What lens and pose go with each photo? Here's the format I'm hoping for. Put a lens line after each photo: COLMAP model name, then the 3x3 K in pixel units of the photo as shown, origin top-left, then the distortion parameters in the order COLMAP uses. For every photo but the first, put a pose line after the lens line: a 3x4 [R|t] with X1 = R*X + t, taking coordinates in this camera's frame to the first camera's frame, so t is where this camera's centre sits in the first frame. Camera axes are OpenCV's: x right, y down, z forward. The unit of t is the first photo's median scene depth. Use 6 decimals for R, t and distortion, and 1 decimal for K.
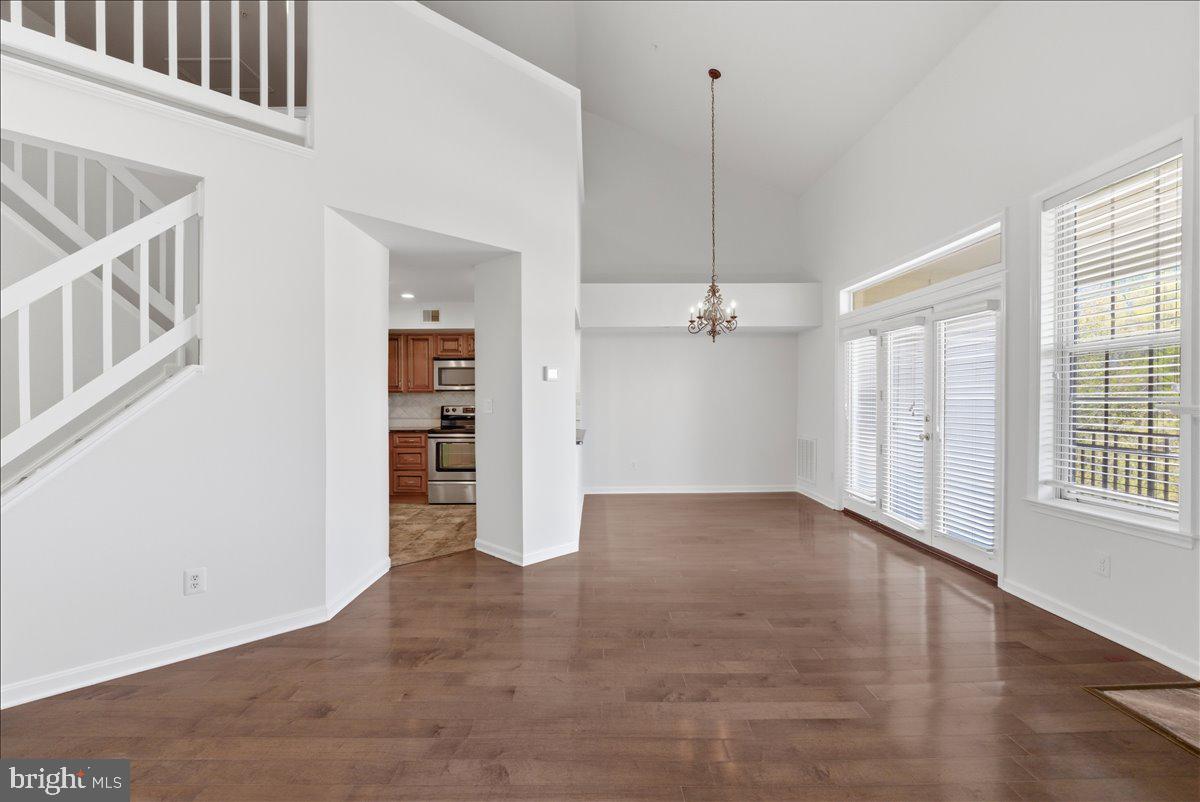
lens RADIAL K [[532.8, 0, 599.5], [0, 532.8, 403.8], [0, 0, 1]] dist [-0.014145, 0.000950]
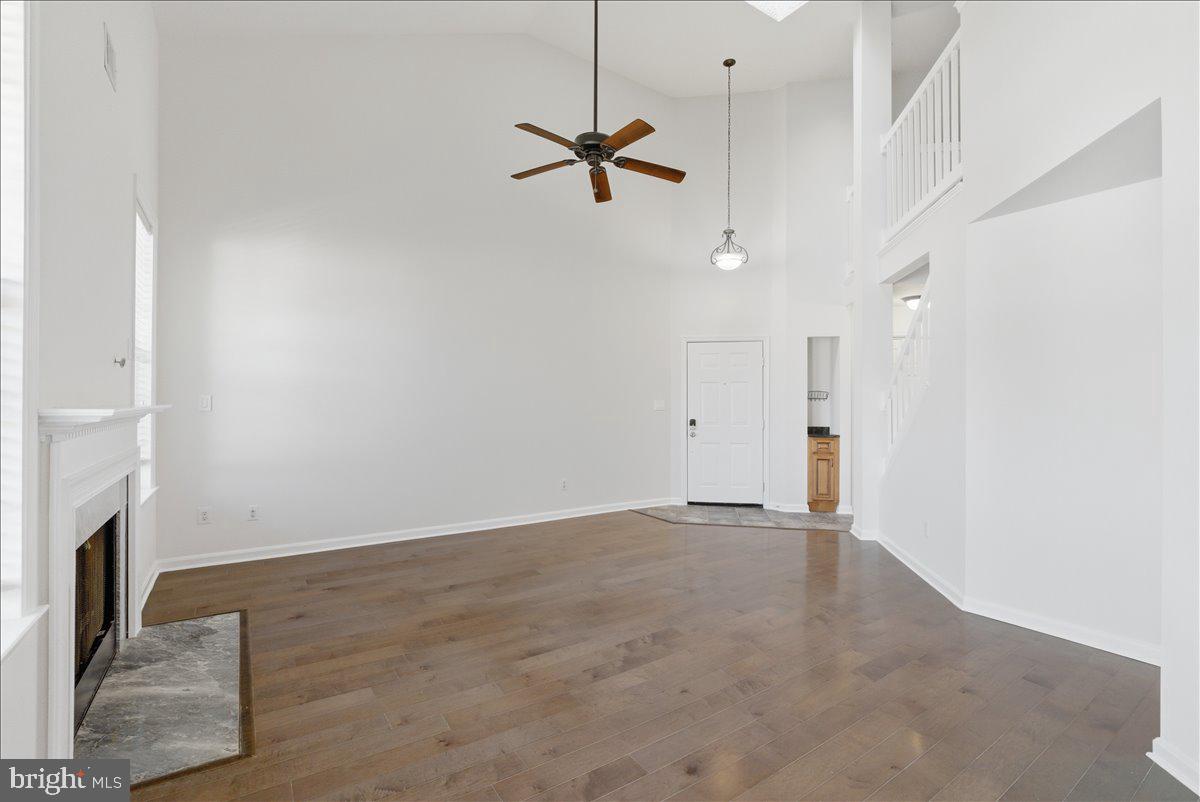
lens RADIAL K [[532.8, 0, 599.5], [0, 532.8, 403.8], [0, 0, 1]] dist [-0.014145, 0.000950]
pose [[-0.829255, -0.002806, -0.558863, 0.407054], [-0.010669, 0.999885, 0.010811, -0.008028], [0.558768, 0.014927, -0.829190, 0.854844]]
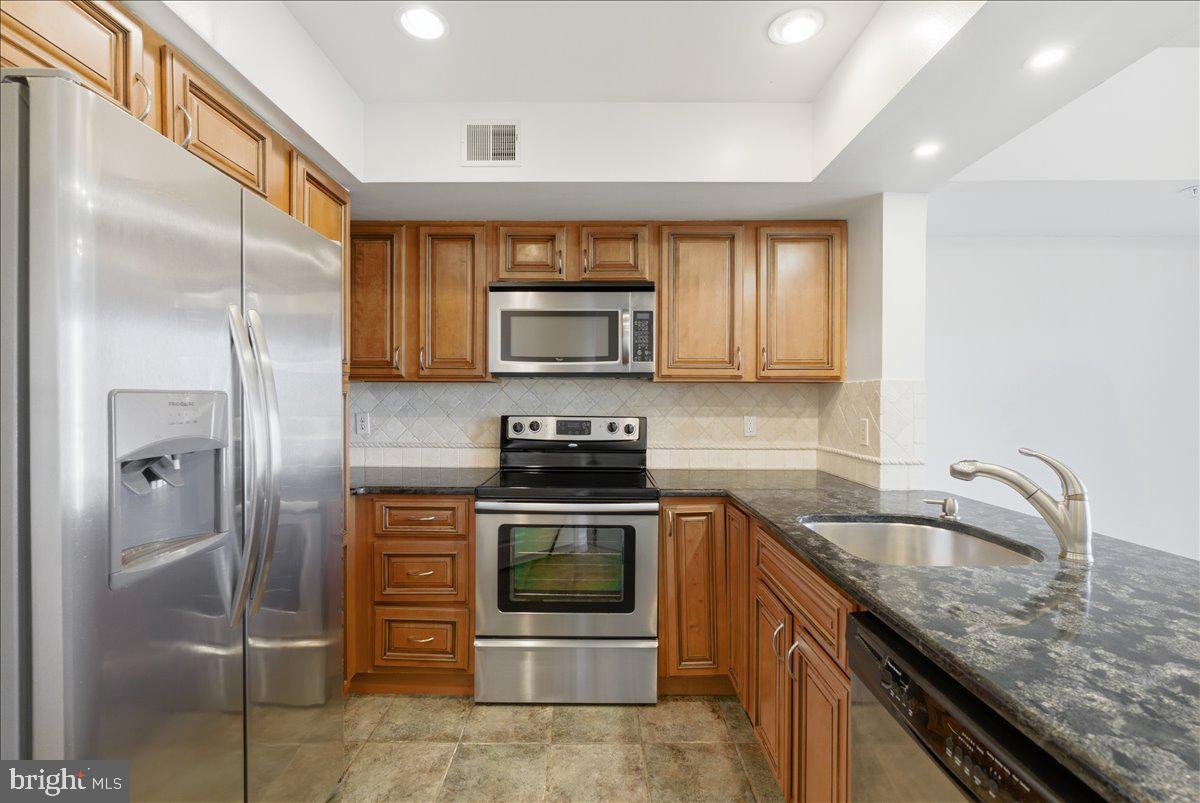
lens RADIAL K [[531.6, 0, 595.1], [0, 531.6, 402.2], [0, 0, 1]] dist [-0.014580, 0.000436]
pose [[0.999839, 0.007166, -0.016480, -0.290903], [-0.007327, 0.999926, -0.009728, -0.003424], [0.016409, 0.009848, 0.999817, 0.798392]]
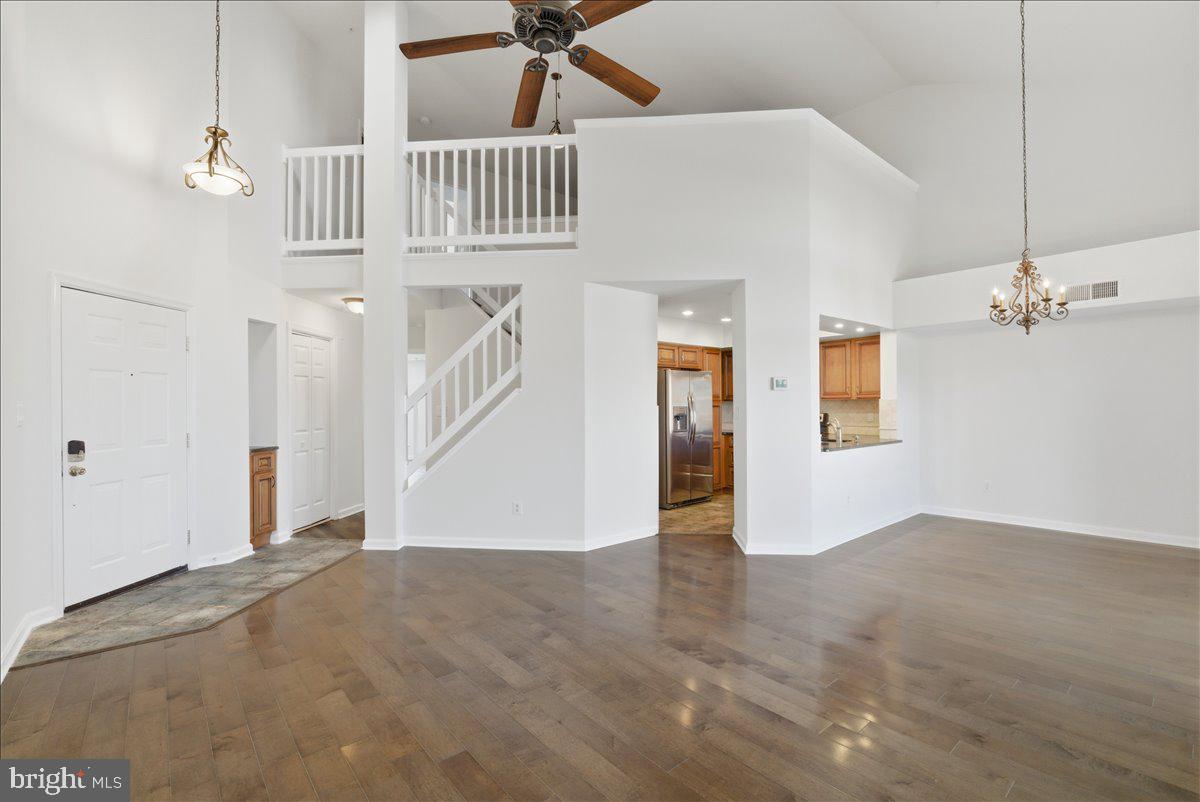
lens RADIAL K [[532.8, 0, 599.5], [0, 532.8, 403.8], [0, 0, 1]] dist [-0.014145, 0.000950]
pose [[0.642920, -0.003114, -0.765927, 0.404720], [-0.005715, 0.999944, -0.008862, -0.002821], [0.765912, 0.010075, 0.642867, 0.020377]]
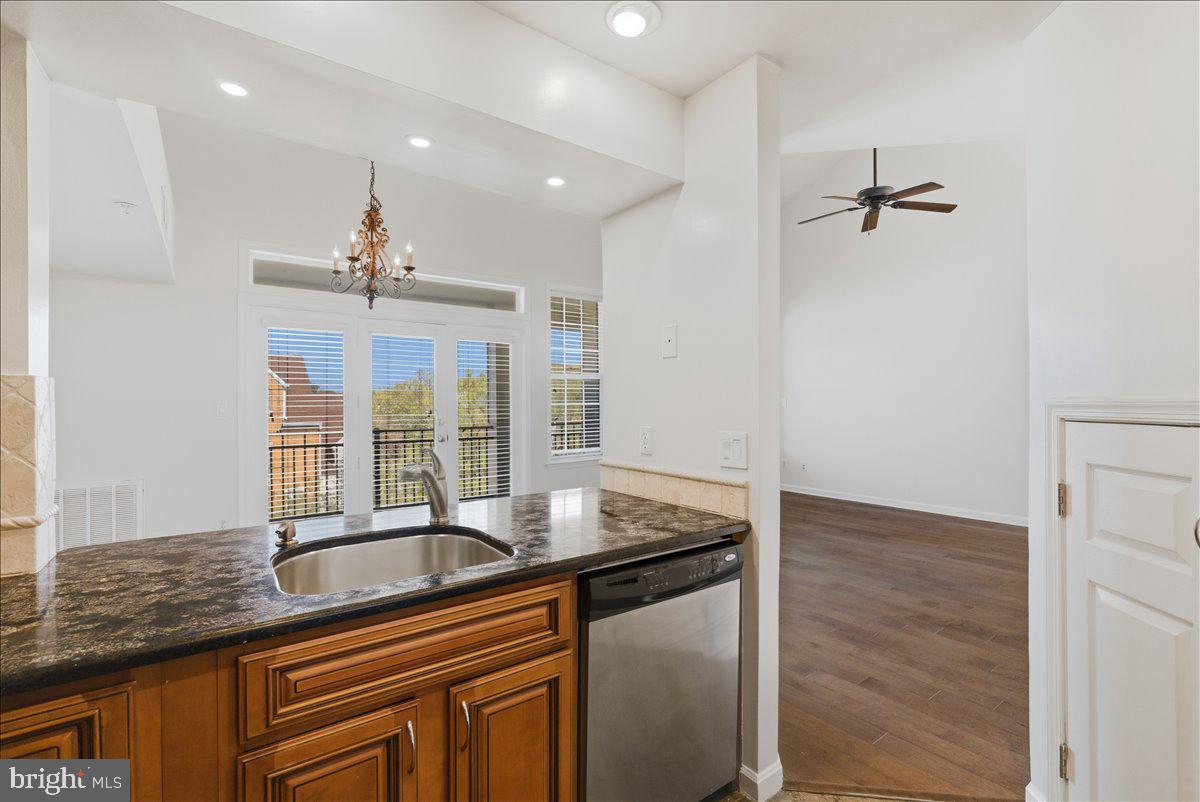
lens RADIAL K [[532.8, 0, 599.5], [0, 532.8, 403.8], [0, 0, 1]] dist [-0.014145, 0.000950]
pose [[-0.588718, 0.004485, 0.808326, -0.402821], [0.016311, 0.999847, 0.006332, -0.010701], [-0.808174, 0.016912, -0.588701, 1.143410]]
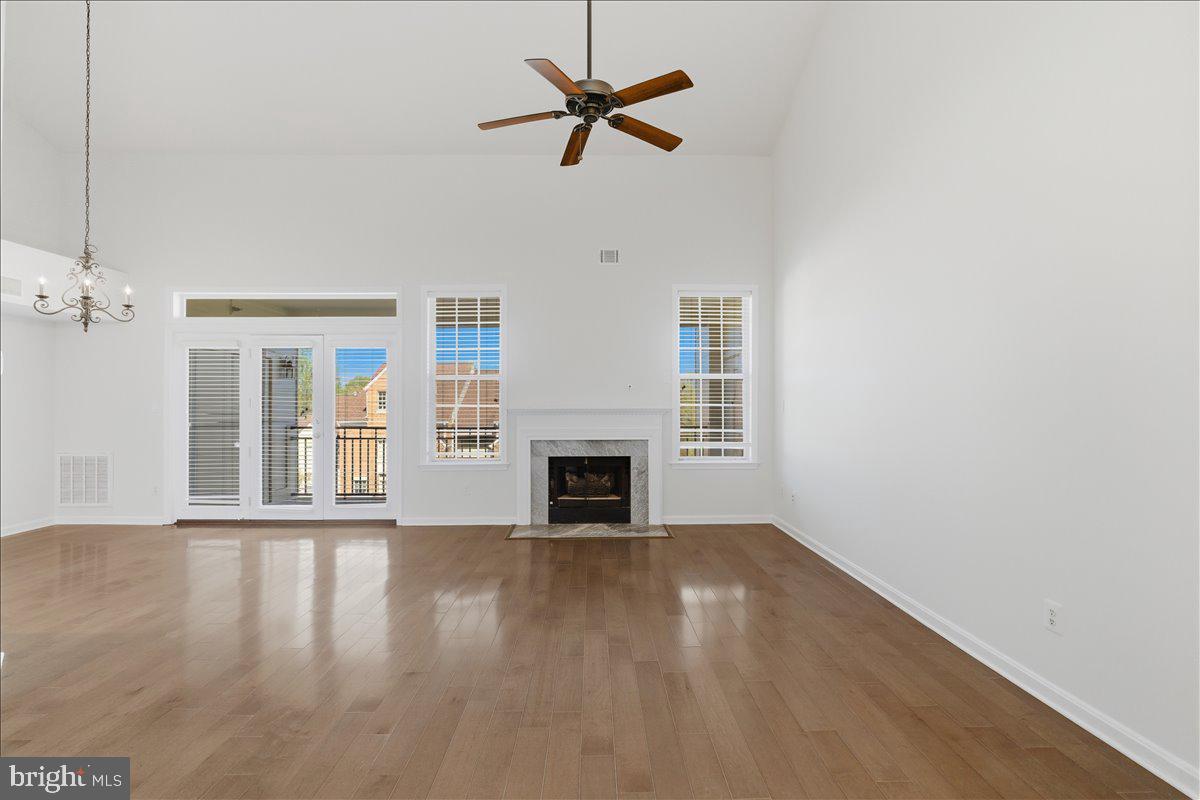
lens RADIAL K [[532.8, 0, 599.5], [0, 532.8, 402.8], [0, 0, 1]] dist [-0.014145, 0.000950]
pose [[-0.012638, 0.007188, 0.999894, -0.549622], [0.011742, 0.999906, -0.007040, 0.001081], [-0.999851, 0.011652, -0.012721, 0.274539]]
